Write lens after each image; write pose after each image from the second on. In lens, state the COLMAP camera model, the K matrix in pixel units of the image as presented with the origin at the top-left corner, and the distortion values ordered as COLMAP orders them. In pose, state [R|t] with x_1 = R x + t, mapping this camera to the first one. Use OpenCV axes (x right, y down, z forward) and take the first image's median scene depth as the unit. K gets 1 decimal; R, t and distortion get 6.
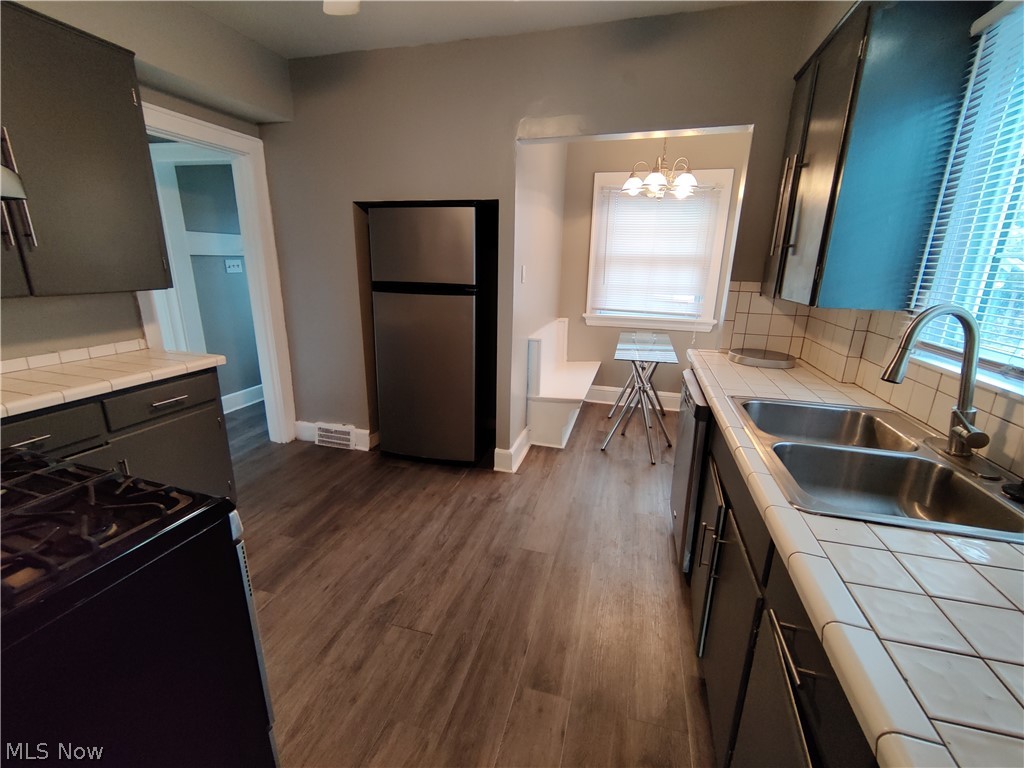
lens RADIAL K [[439.1, 0, 512.3], [0, 439.1, 384.7], [0, 0, 1]] dist [0.003313, 0.000426]
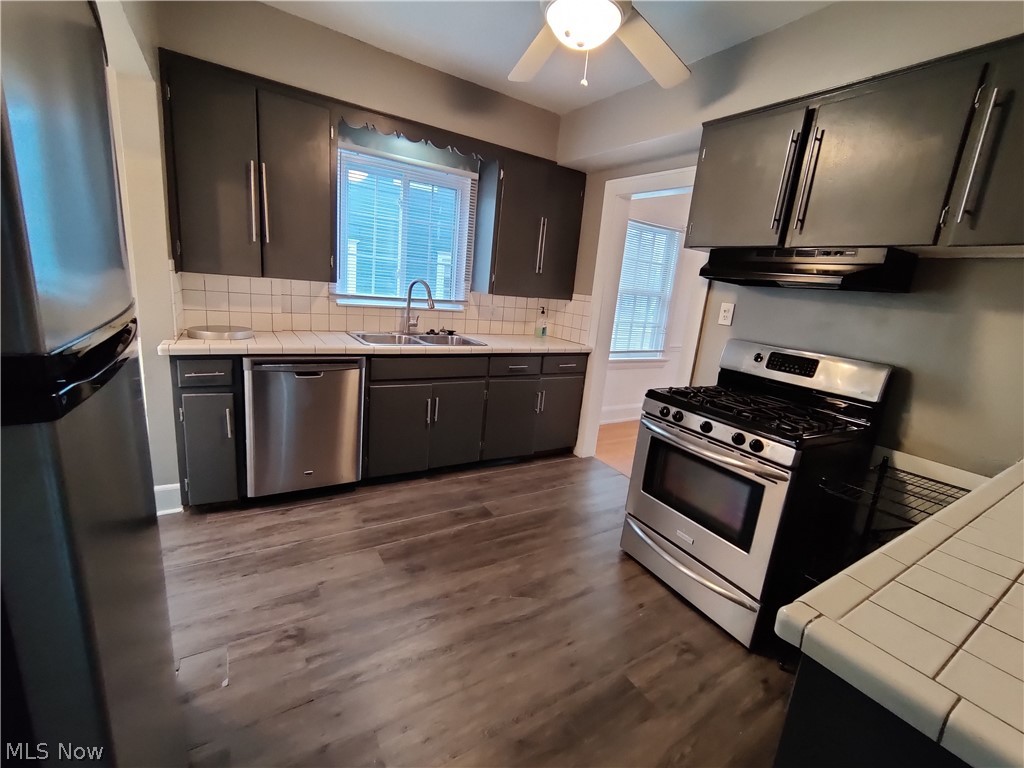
lens RADIAL K [[439.1, 0, 512.7], [0, 439.1, 382.6], [0, 0, 1]] dist [0.003313, 0.000426]
pose [[-0.738130, -0.229506, 0.634421, -0.785264], [0.079679, 0.904123, 0.419777, -0.407773], [-0.669937, 0.360400, -0.649074, 1.467725]]
